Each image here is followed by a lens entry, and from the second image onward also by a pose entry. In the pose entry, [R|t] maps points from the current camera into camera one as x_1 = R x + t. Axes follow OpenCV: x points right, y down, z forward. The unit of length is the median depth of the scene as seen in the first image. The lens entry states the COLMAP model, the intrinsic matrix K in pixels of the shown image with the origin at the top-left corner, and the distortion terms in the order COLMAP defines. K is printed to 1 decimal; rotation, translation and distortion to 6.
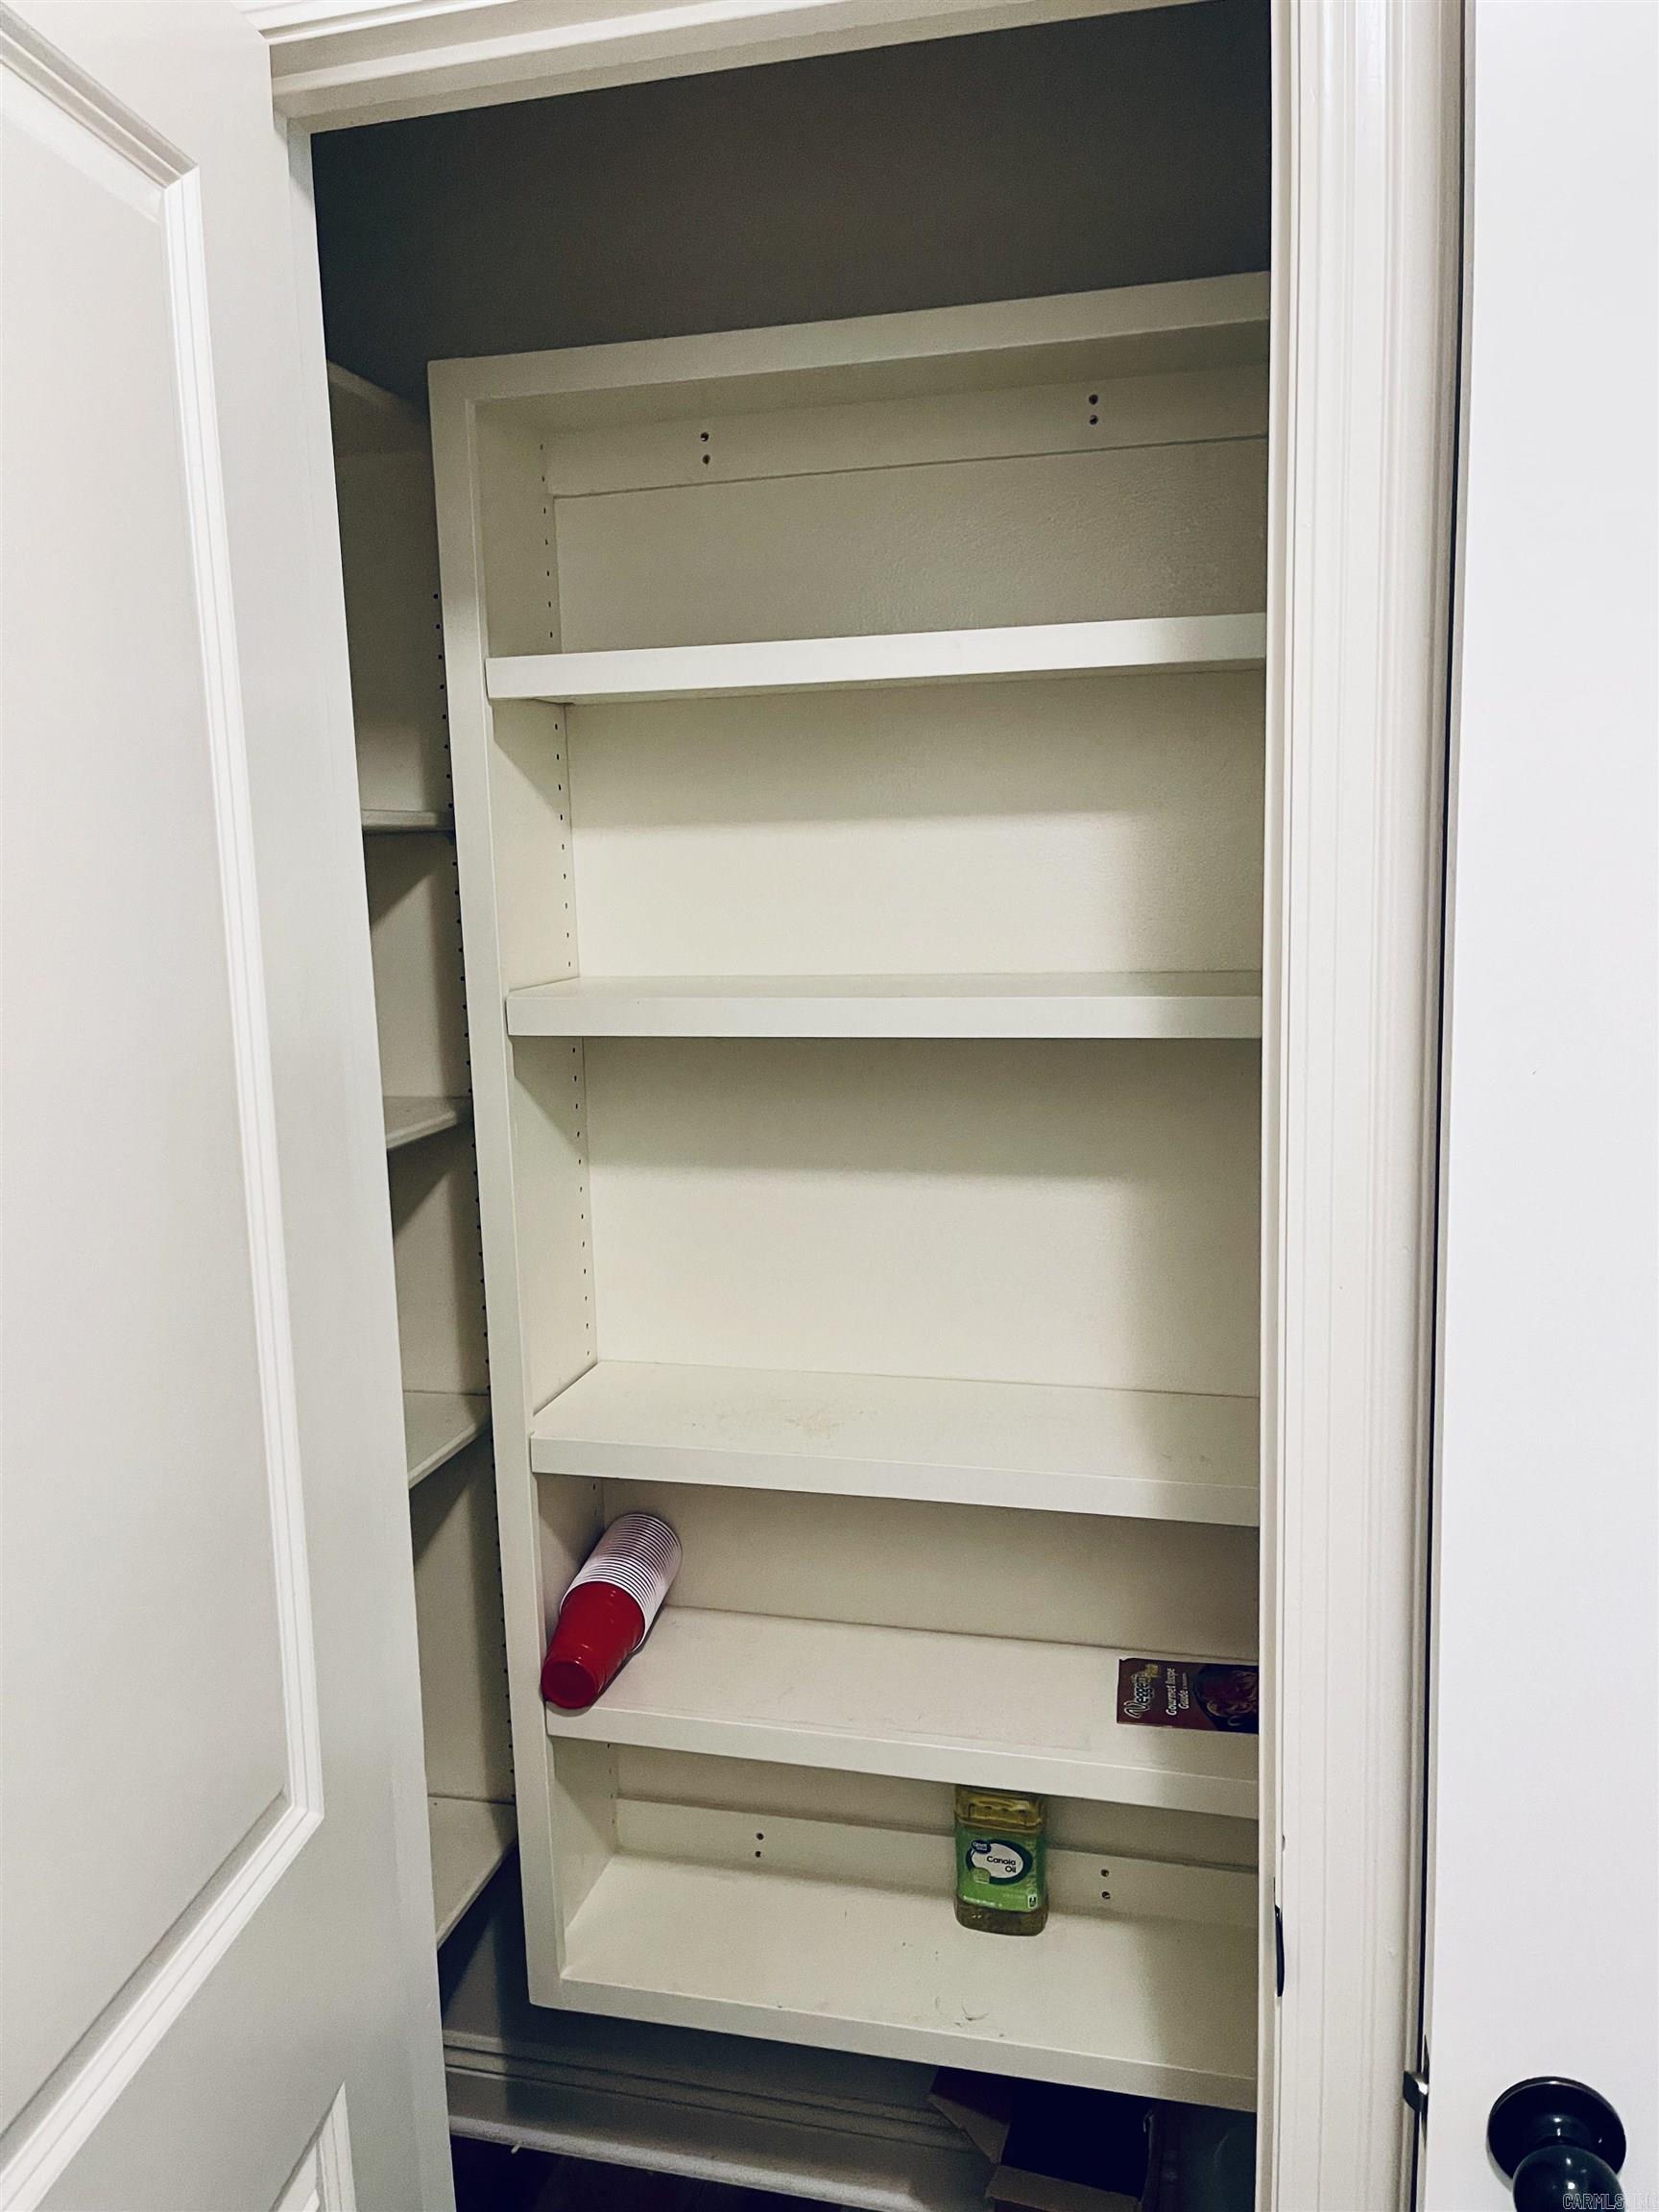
lens RADIAL K [[1687.8, 0, 822.6], [0, 1687.8, 1115.4], [0, 0, 1]] dist [0.050476, -0.055025]
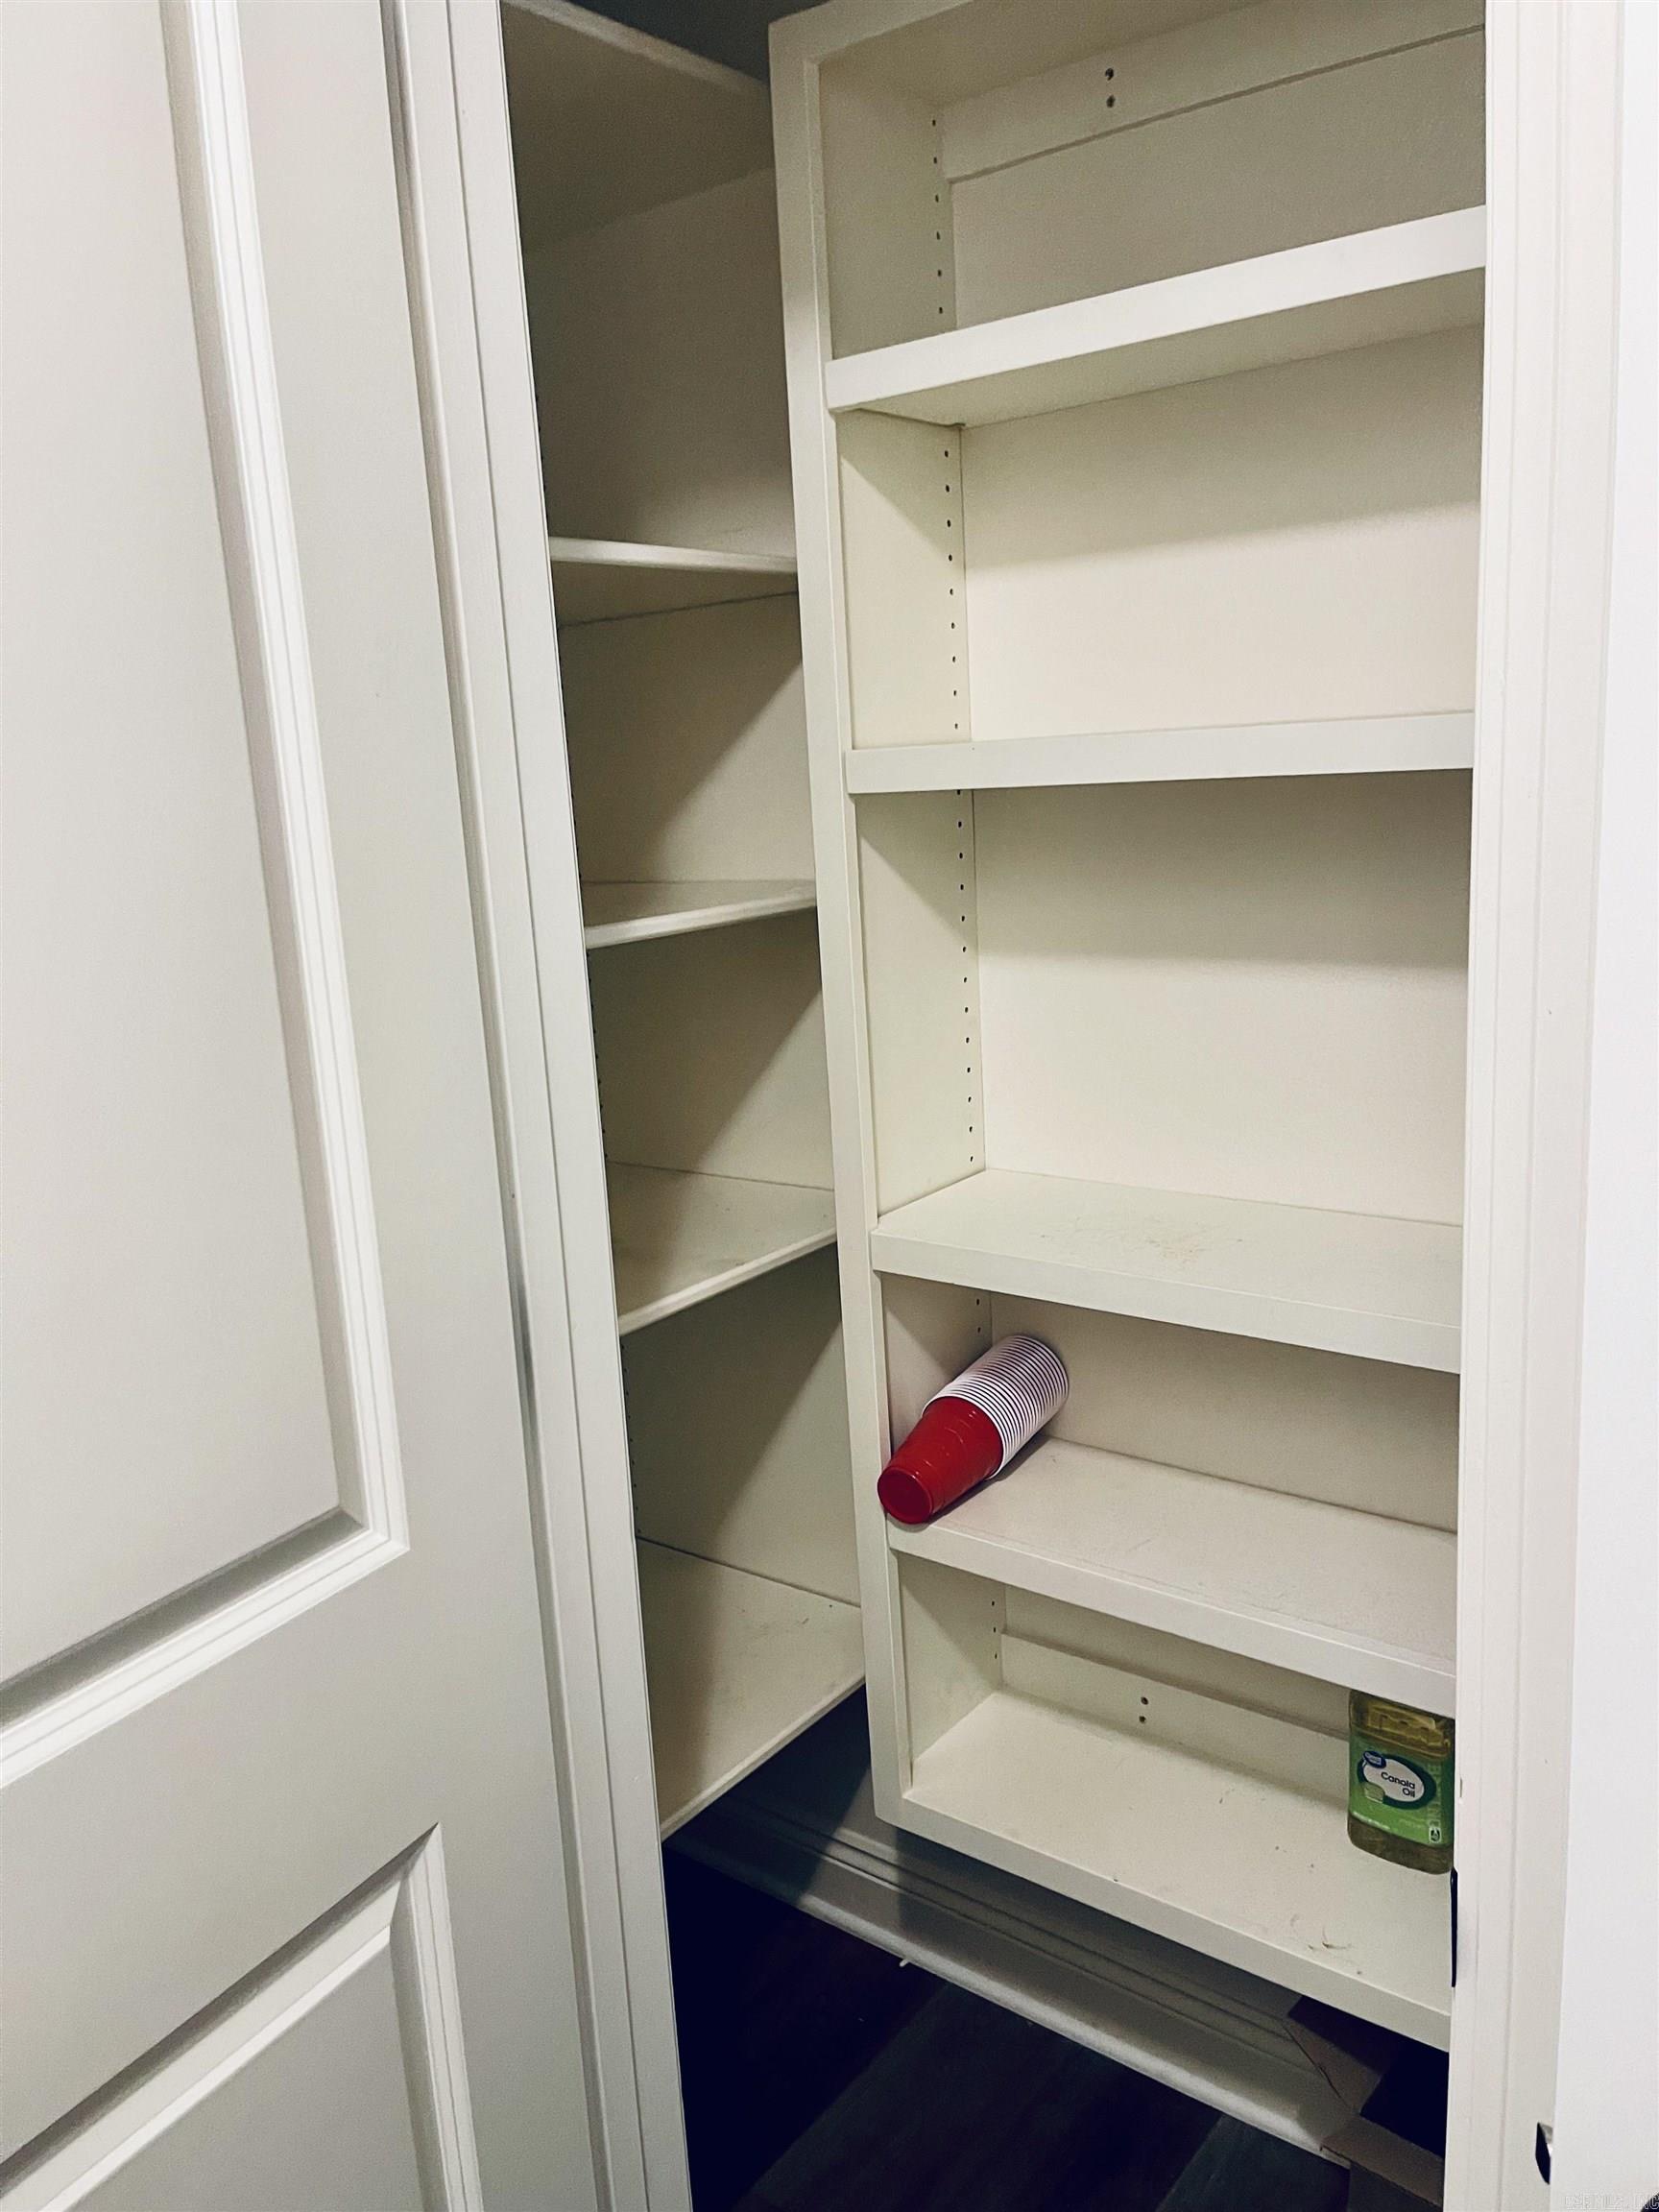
lens RADIAL K [[1687.8, 0, 826.9], [0, 1687.8, 1117.4], [0, 0, 1]] dist [0.050476, -0.055025]
pose [[0.921764, 0.060632, -0.382981, 0.147051], [-0.031431, 0.996132, 0.082055, 0.047285], [0.386475, -0.063597, 0.920105, 0.127548]]
